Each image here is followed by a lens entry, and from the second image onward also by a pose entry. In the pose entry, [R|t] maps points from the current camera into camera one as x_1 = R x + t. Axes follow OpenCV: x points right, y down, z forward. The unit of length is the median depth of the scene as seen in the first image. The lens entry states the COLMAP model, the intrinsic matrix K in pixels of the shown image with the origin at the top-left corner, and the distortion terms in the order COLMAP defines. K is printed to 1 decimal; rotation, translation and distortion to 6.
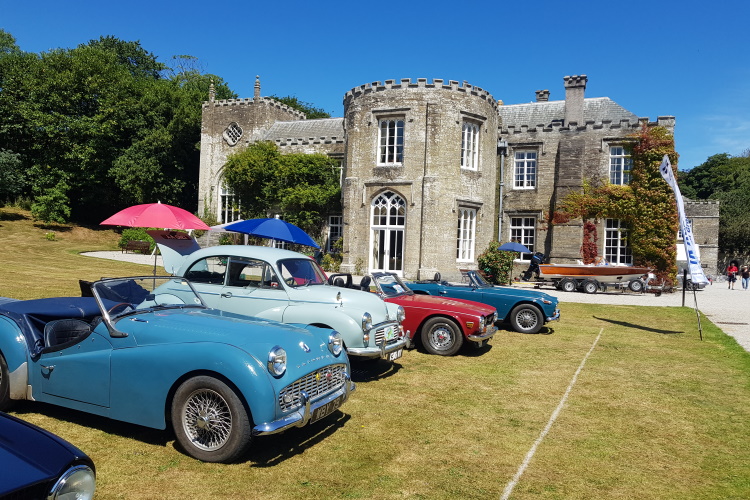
lens RADIAL K [[570.1, 0, 366.6], [0, 570.1, 241.3], [0, 0, 1]] dist [0.081733, -0.029887]
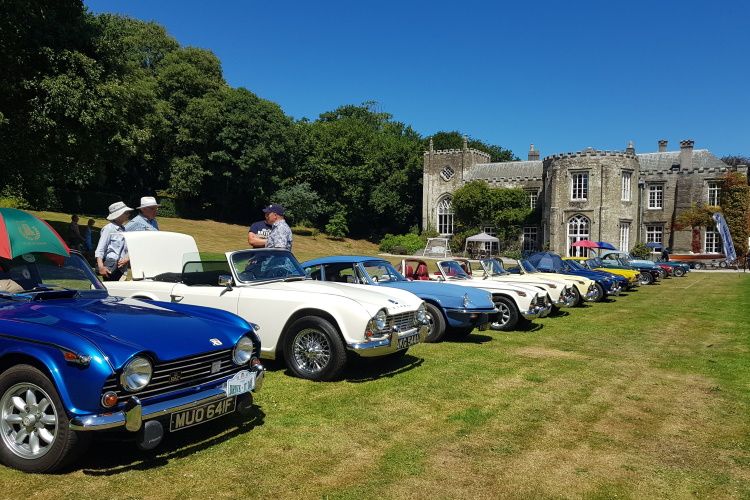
lens RADIAL K [[634.9, 0, 404.8], [0, 634.9, 271.9], [0, 0, 1]] dist [0.081981, -0.044651]
pose [[0.998677, -0.024875, -0.045010, -0.385590], [0.027178, 0.998313, 0.051300, -0.026491], [0.043658, -0.052455, 0.997668, -0.931137]]
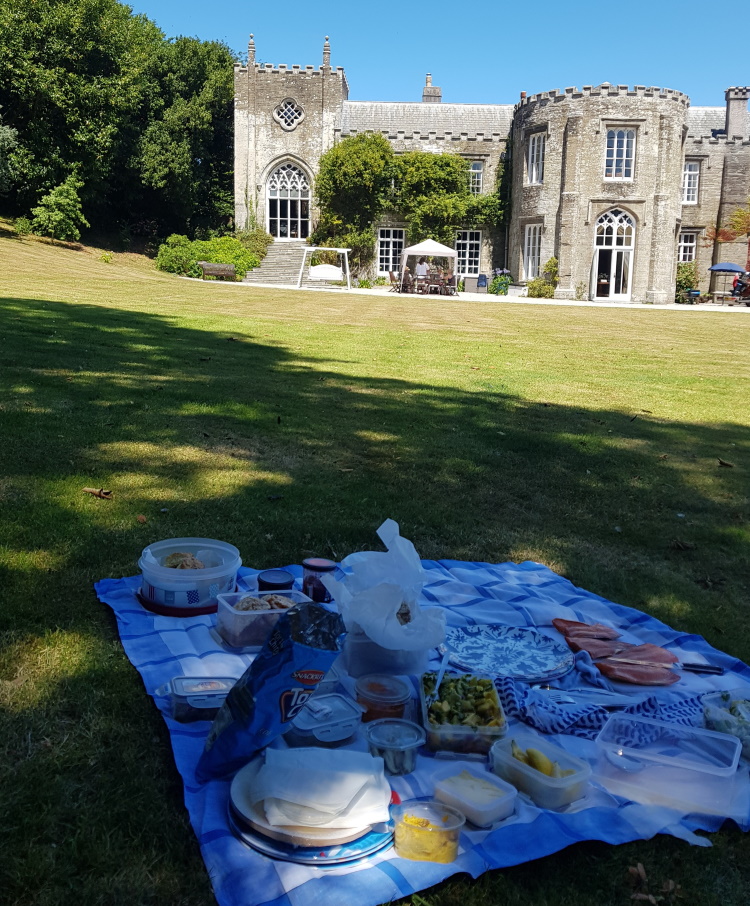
lens RADIAL K [[892.3, 0, 385.8], [0, 892.3, 368.6], [0, 0, 1]] dist [0.083732, 0.000000]
pose [[0.902449, -0.063981, 0.426019, -0.885926], [0.004532, 0.990265, 0.139122, -0.033199], [-0.430773, -0.123619, 0.893953, -0.174999]]
